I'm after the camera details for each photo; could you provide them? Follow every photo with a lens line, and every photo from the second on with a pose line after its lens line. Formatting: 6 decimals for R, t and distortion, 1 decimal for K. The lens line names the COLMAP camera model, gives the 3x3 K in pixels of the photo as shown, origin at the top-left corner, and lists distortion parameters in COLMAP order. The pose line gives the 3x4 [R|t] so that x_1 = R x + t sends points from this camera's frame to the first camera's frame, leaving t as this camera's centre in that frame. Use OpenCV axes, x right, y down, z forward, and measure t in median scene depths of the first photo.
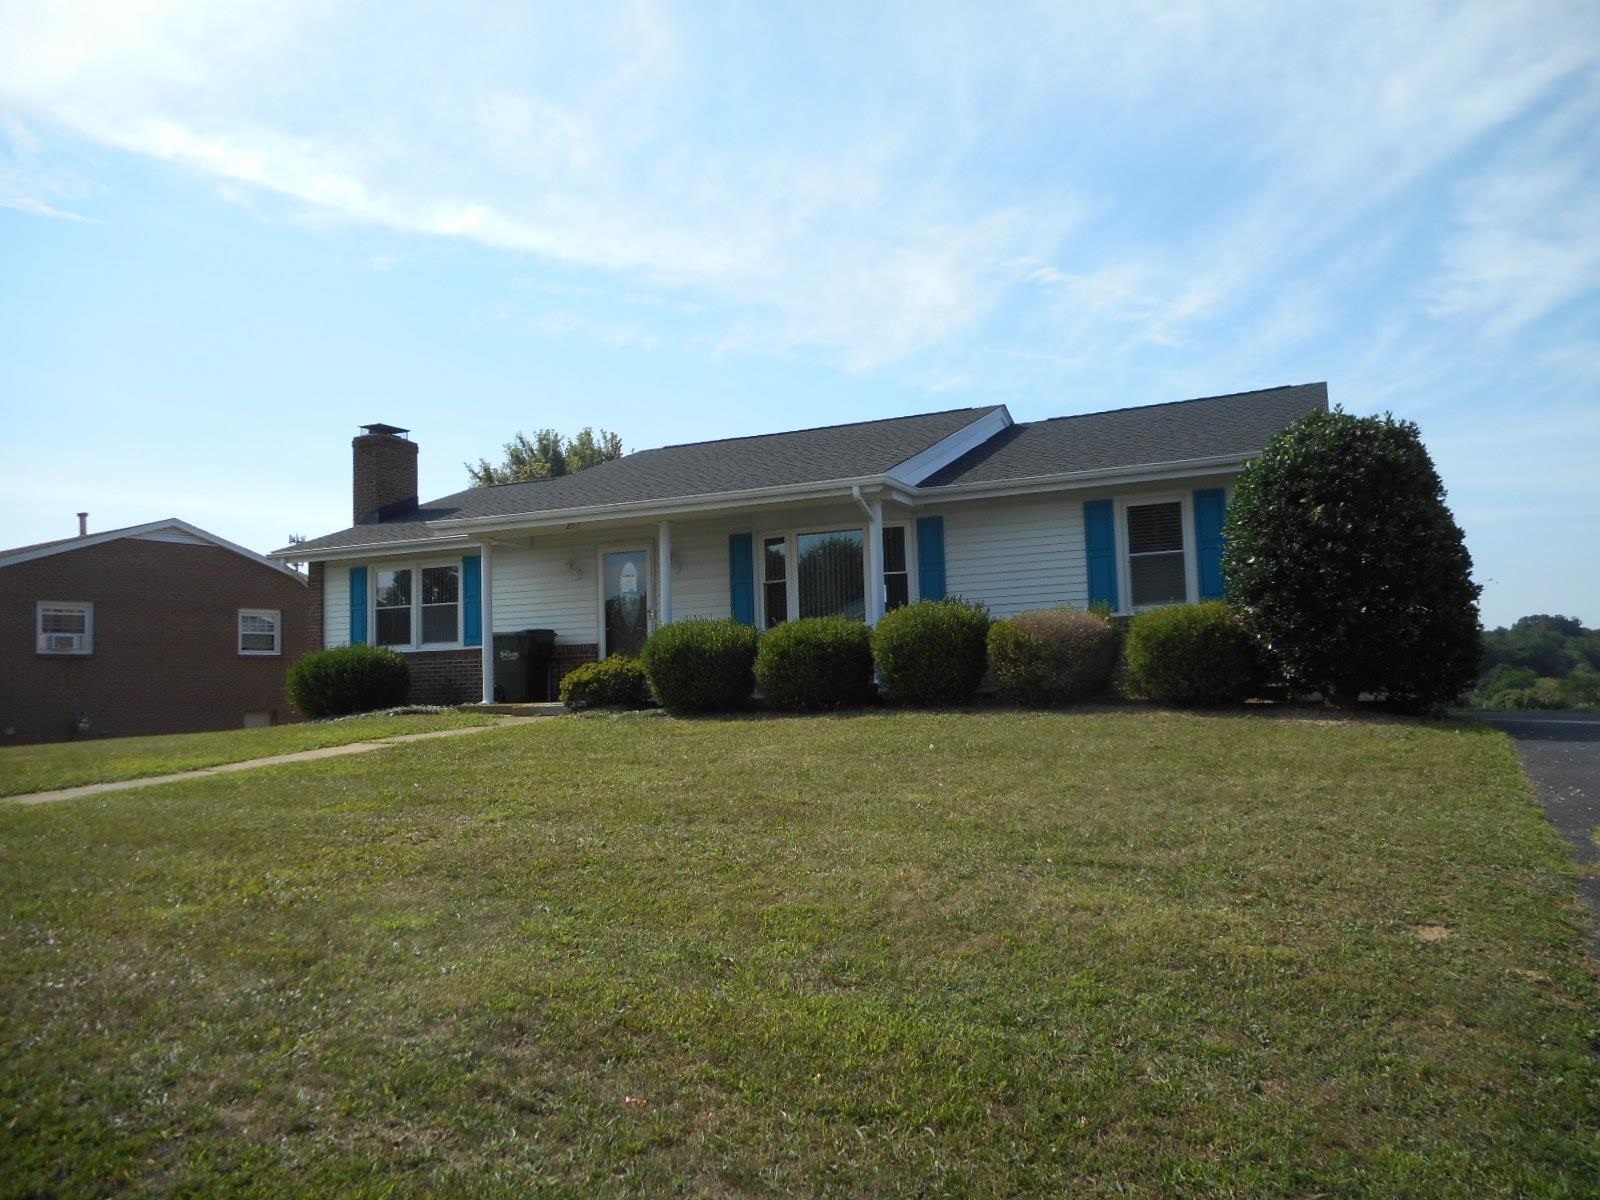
lens RADIAL K [[1195.0, 0, 791.0], [0, 1195.0, 617.5], [0, 0, 1]] dist [0.026781, 0.011116]
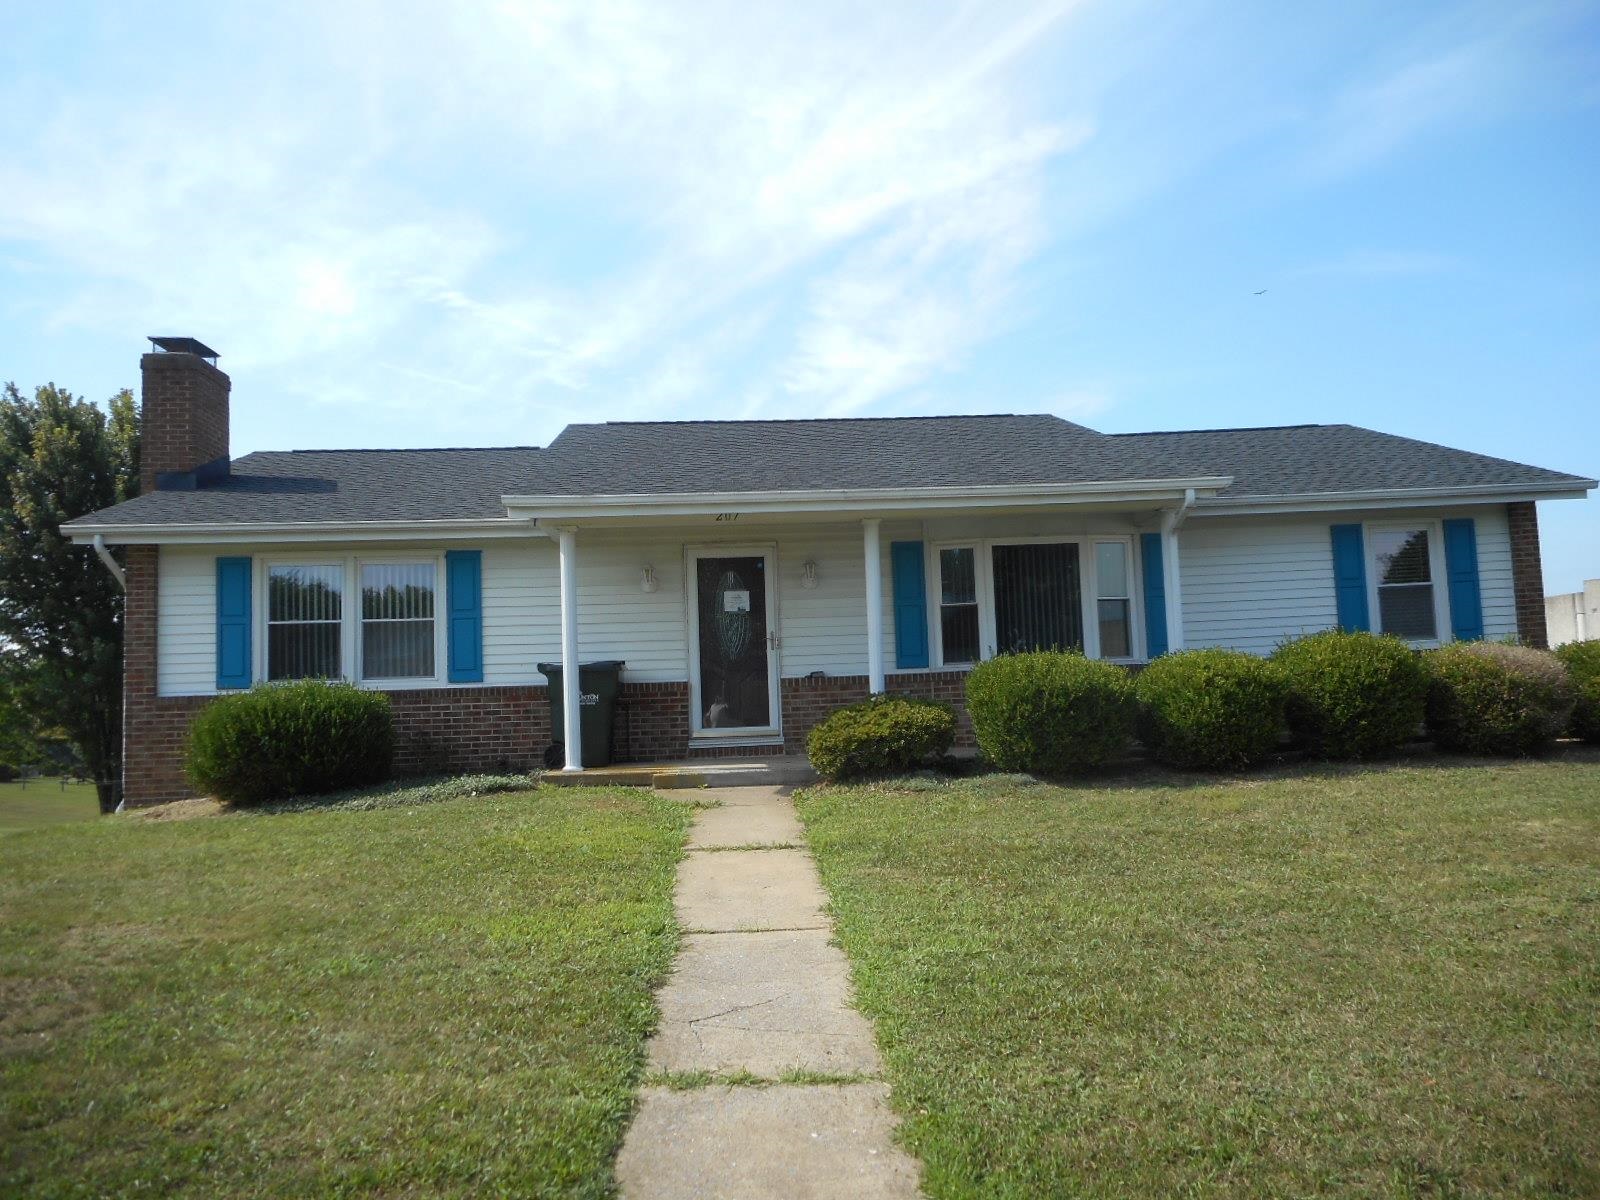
lens RADIAL K [[1195.0, 0, 802.1], [0, 1195.0, 591.9], [0, 0, 1]] dist [0.026781, 0.011116]
pose [[0.866478, 0.037034, 0.497839, -0.365105], [-0.013580, 0.998624, -0.050652, 0.003576], [-0.499030, 0.037128, 0.865789, 0.269576]]
